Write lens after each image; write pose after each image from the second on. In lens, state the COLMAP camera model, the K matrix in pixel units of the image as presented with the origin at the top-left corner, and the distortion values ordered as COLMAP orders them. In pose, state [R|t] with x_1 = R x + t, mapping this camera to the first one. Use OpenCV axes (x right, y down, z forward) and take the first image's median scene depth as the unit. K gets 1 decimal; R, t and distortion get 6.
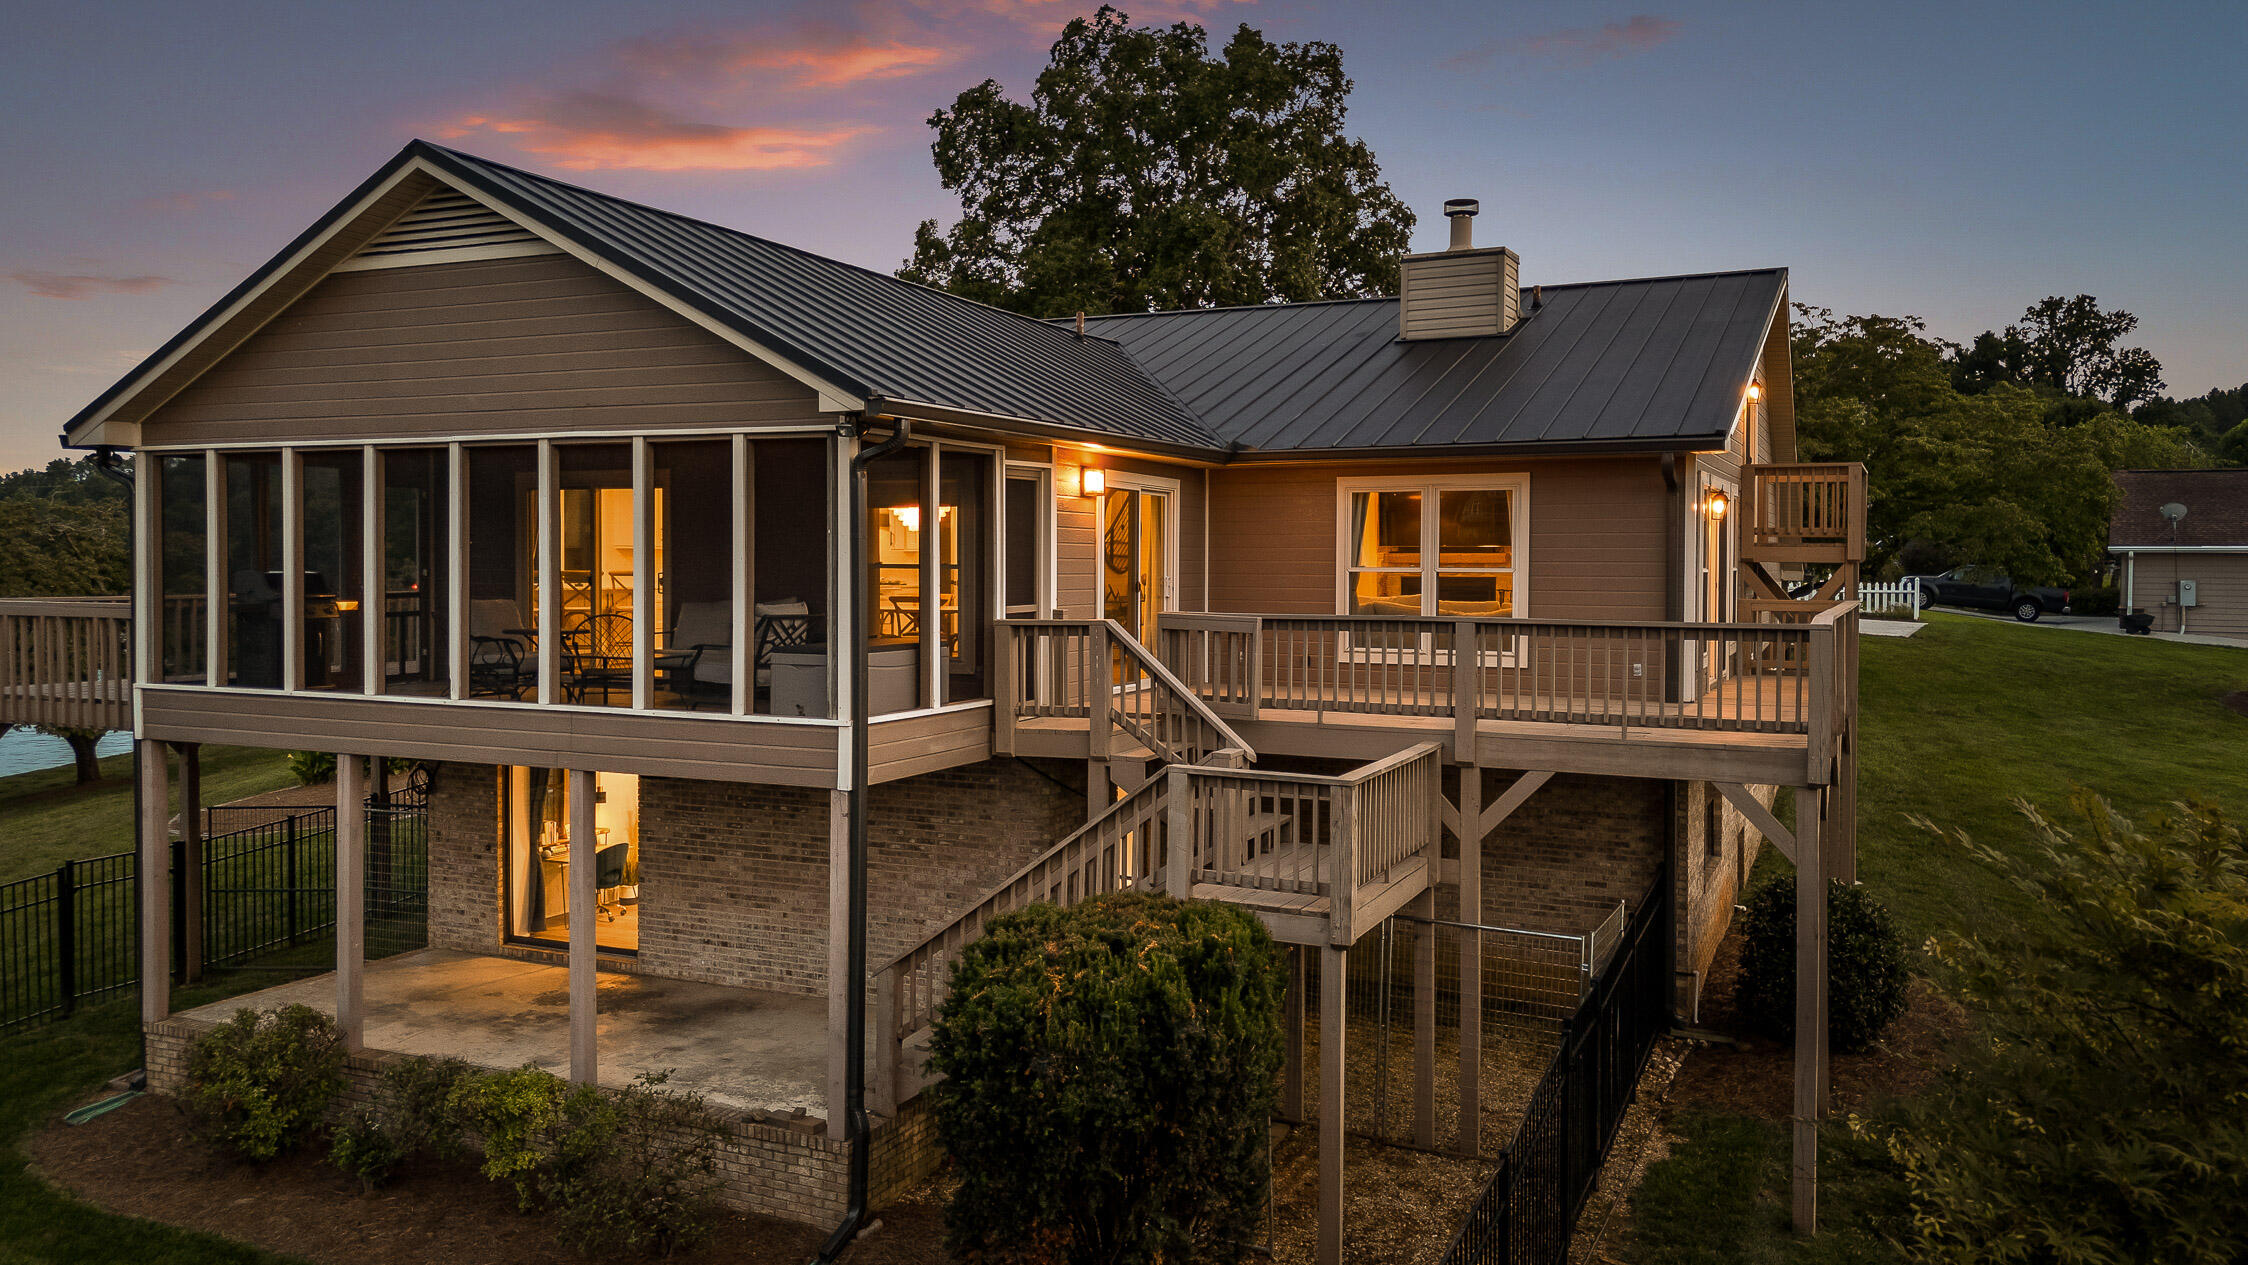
lens RADIAL K [[1678.9, 0, 1112.0], [0, 1678.9, 591.0], [0, 0, 1]] dist [0.060755, -0.003564]
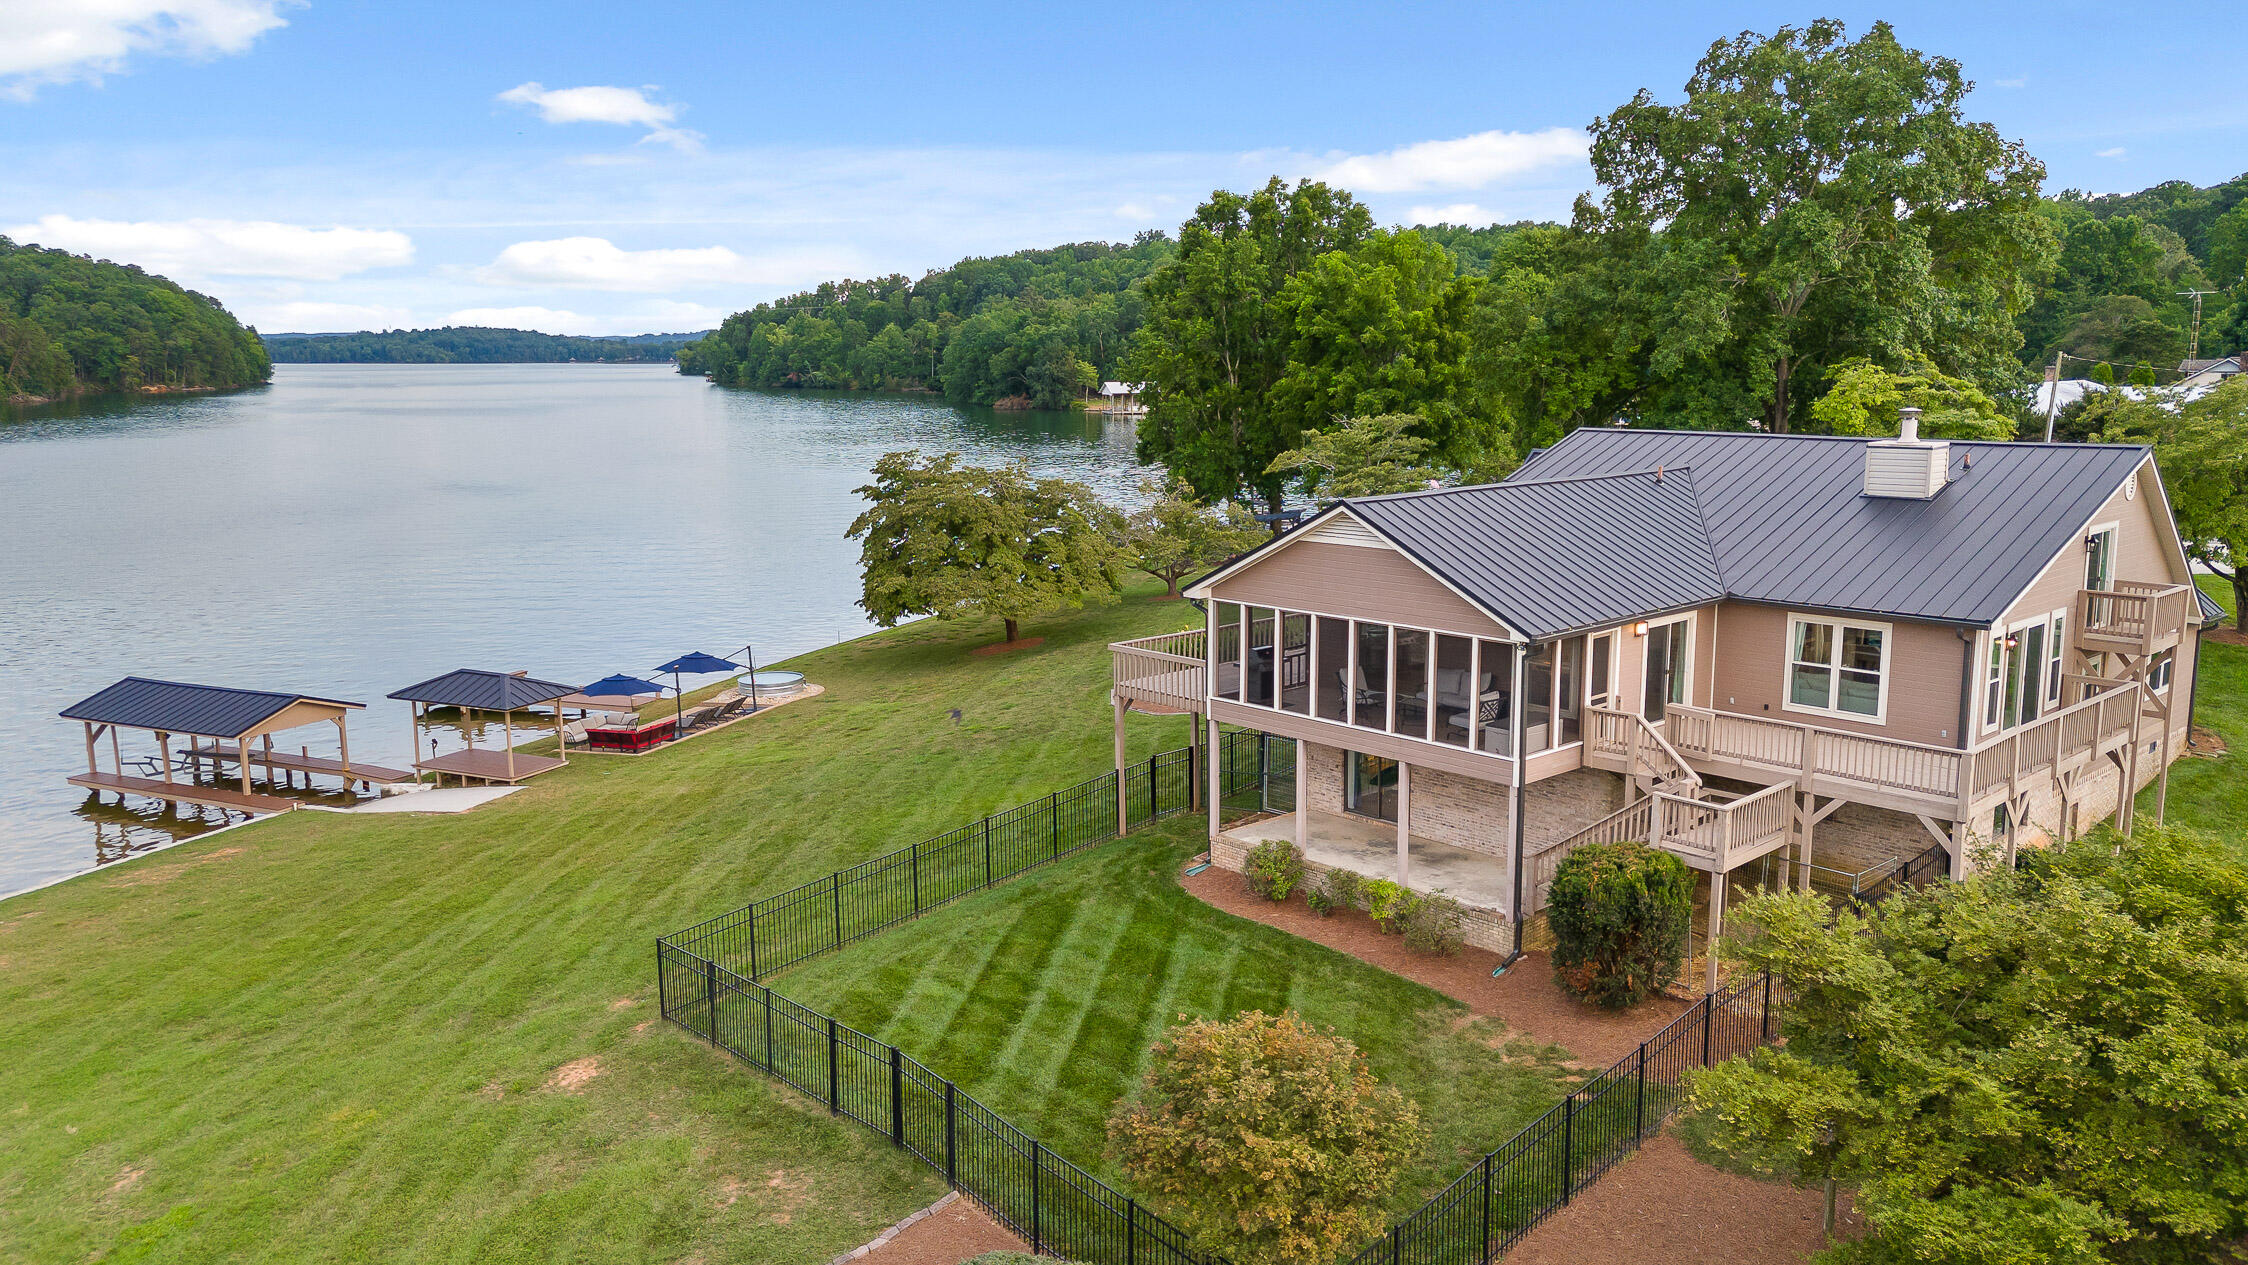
lens RADIAL K [[1642.5, 0, 1120.3], [0, 1642.5, 637.5], [0, 0, 1]] dist [0.092931, -0.104947]
pose [[0.929824, 0.051285, -0.364414, 0.157495], [0.003350, 0.989022, 0.147734, -0.416491], [0.367990, -0.138587, 0.919444, -1.283106]]
